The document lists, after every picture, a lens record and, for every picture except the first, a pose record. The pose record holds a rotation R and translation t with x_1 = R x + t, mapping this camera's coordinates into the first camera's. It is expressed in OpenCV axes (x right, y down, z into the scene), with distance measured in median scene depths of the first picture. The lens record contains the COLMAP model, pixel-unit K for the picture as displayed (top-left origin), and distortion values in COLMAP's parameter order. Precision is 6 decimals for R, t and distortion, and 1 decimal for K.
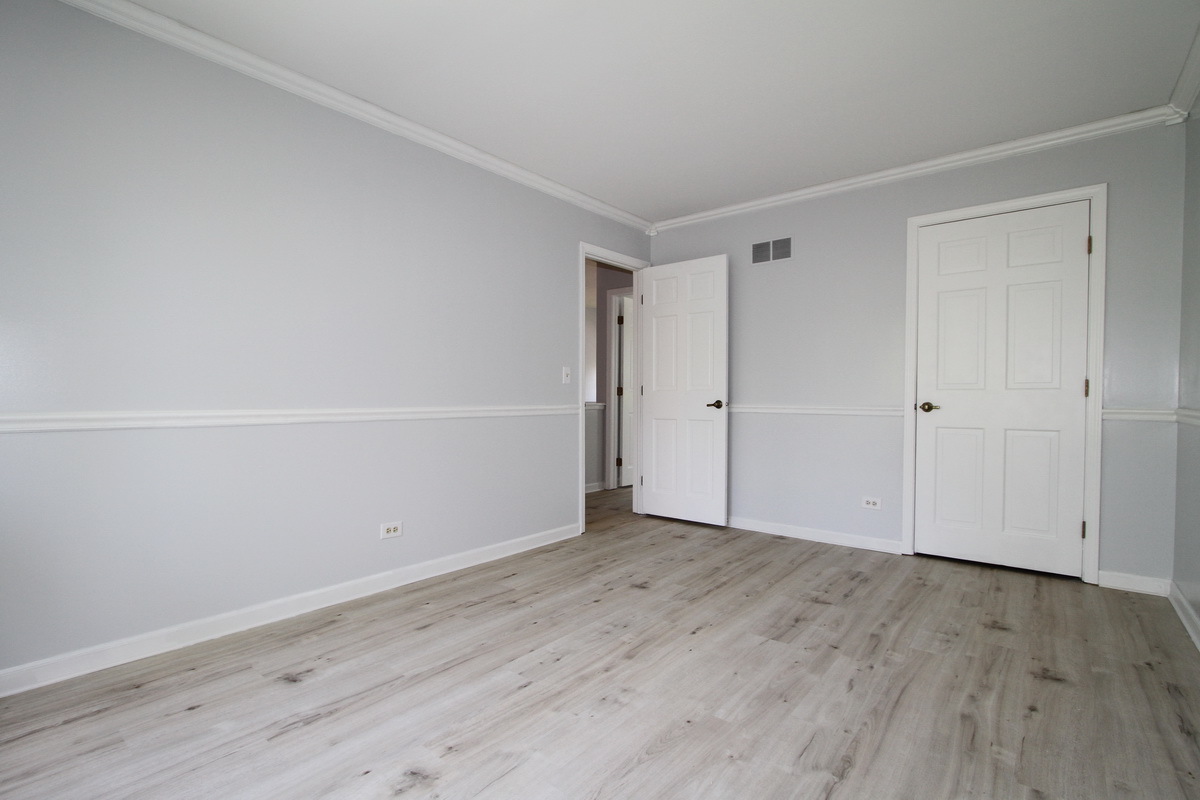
lens RADIAL K [[570.4, 0, 587.4], [0, 570.4, 409.9], [0, 0, 1]] dist [-0.018390, 0.001881]
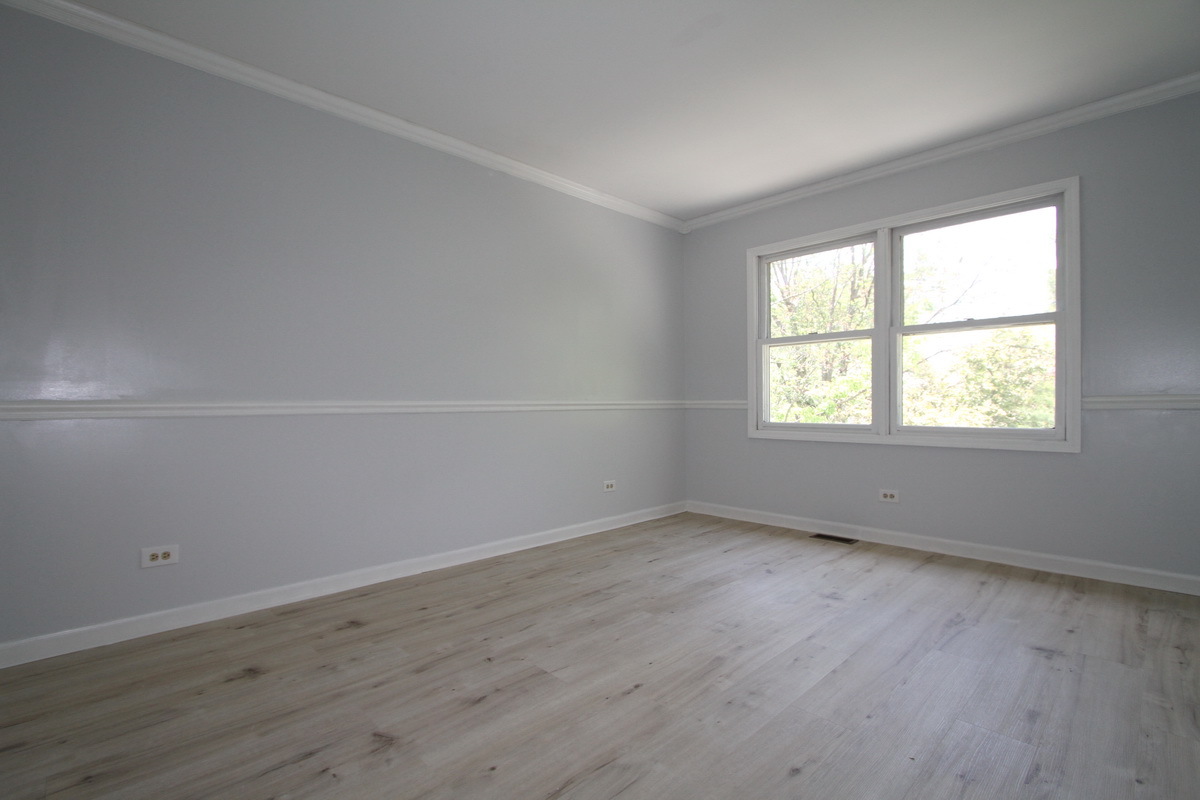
lens RADIAL K [[570.4, 0, 587.4], [0, 570.4, 409.9], [0, 0, 1]] dist [-0.018390, 0.001881]
pose [[-0.994000, 0.005234, 0.109258, 0.187119], [0.008873, 0.999421, 0.032842, -0.008549], [-0.109023, 0.033615, -0.993471, 1.957147]]
